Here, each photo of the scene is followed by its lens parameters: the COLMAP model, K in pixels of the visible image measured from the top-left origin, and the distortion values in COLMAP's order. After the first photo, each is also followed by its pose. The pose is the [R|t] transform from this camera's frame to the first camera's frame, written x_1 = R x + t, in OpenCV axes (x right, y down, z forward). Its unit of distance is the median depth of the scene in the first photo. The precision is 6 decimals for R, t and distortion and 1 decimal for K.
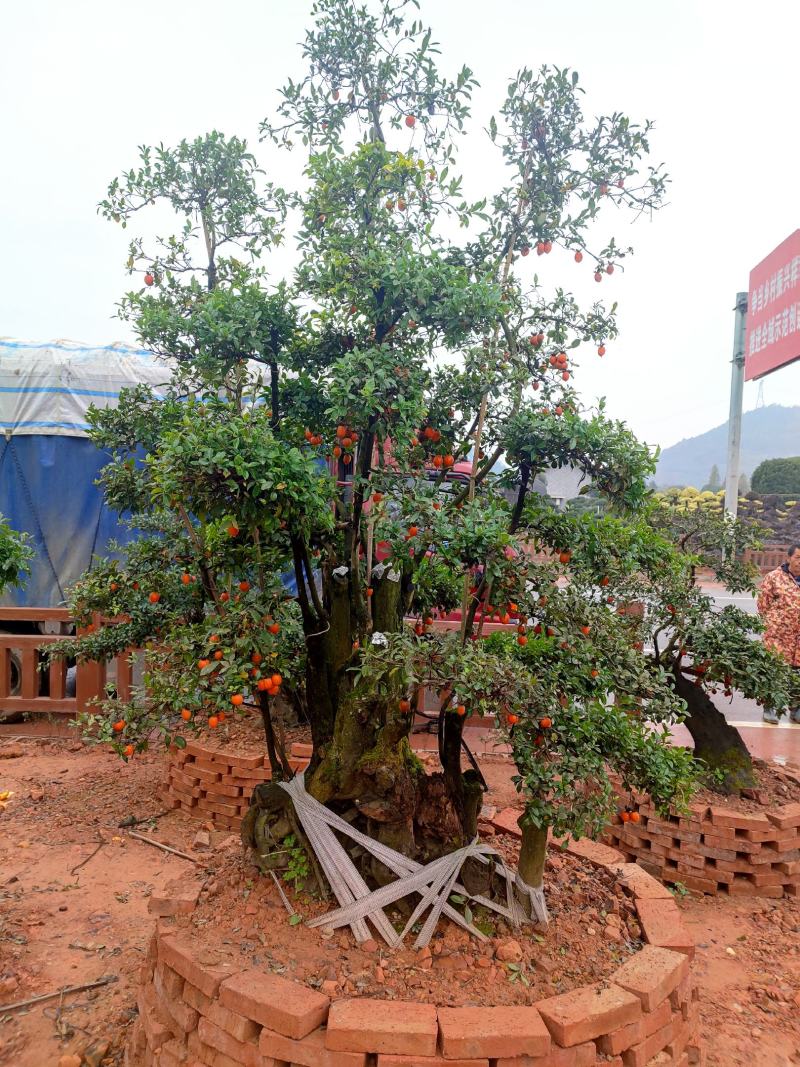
lens RADIAL K [[796.6, 0, 394.4], [0, 796.6, 536.7], [0, 0, 1]] dist [0.032418, -0.001006]
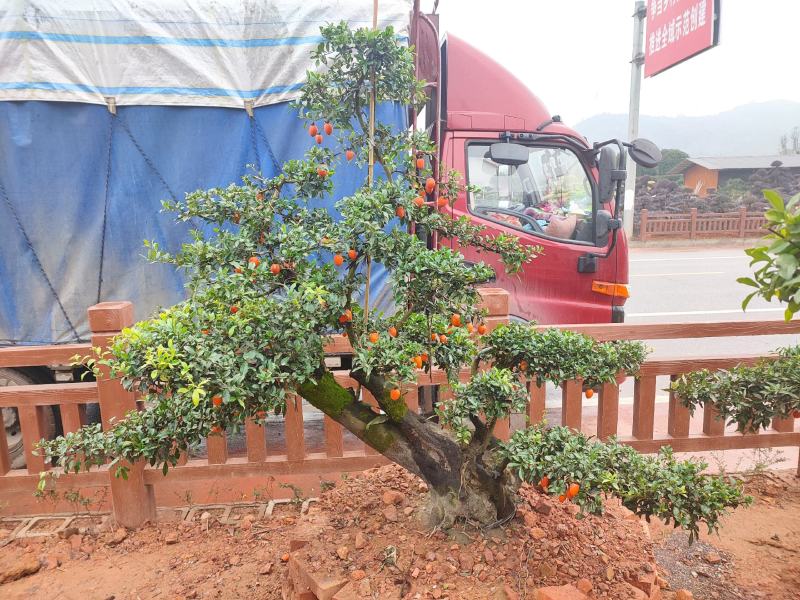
lens RADIAL K [[601.9, 0, 408.7], [0, 601.9, 305.0], [0, 0, 1]] dist [-0.000370, -0.007170]
pose [[0.989922, -0.071819, 0.122054, -0.161830], [0.054812, 0.988999, 0.137392, 0.000005], [-0.130578, -0.129317, 0.982968, 0.396834]]
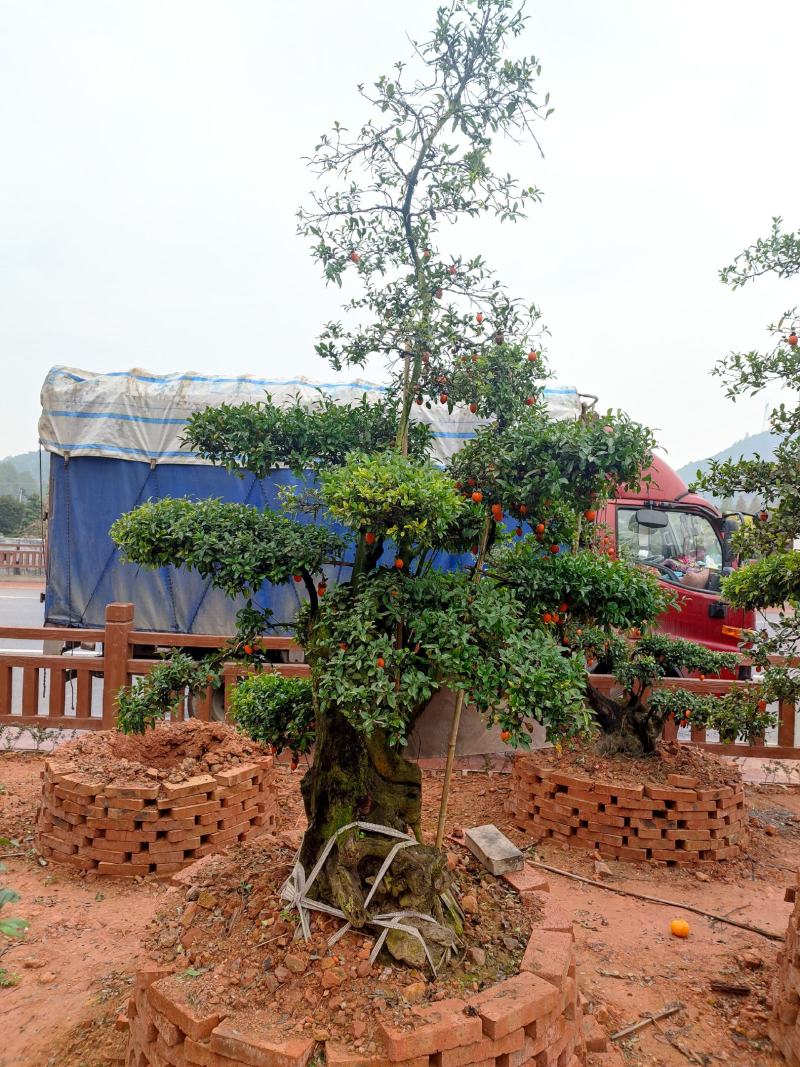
lens RADIAL K [[796.6, 0, 394.4], [0, 796.6, 536.7], [0, 0, 1]] dist [0.032418, -0.001006]
pose [[0.999988, -0.001314, -0.004764, -0.301078], [0.001184, 0.999629, -0.027203, -0.011607], [0.004798, 0.027197, 0.999619, -0.023222]]
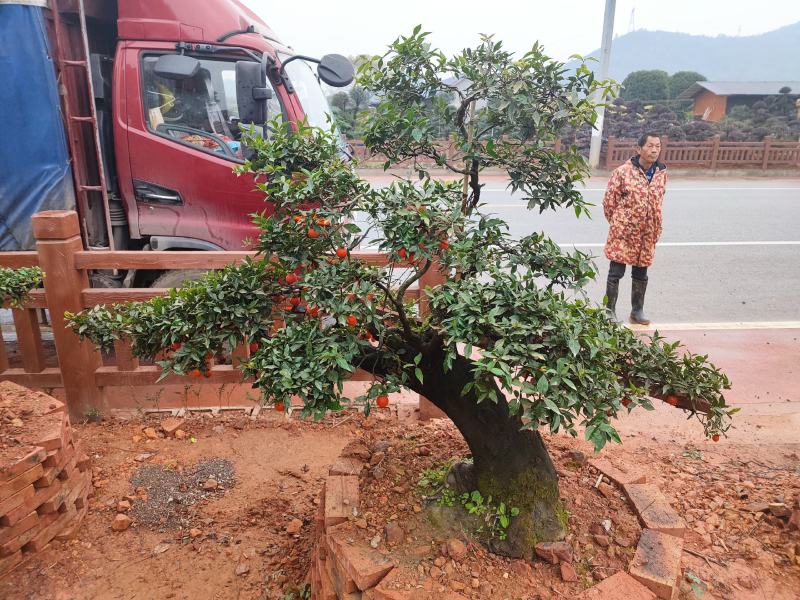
lens RADIAL K [[601.9, 0, 408.7], [0, 601.9, 305.0], [0, 0, 1]] dist [-0.000370, -0.007170]
pose [[0.994803, -0.052907, 0.086993, 0.186133], [0.028653, 0.965333, 0.259443, 0.014174], [-0.097703, -0.255602, 0.961832, 0.376410]]
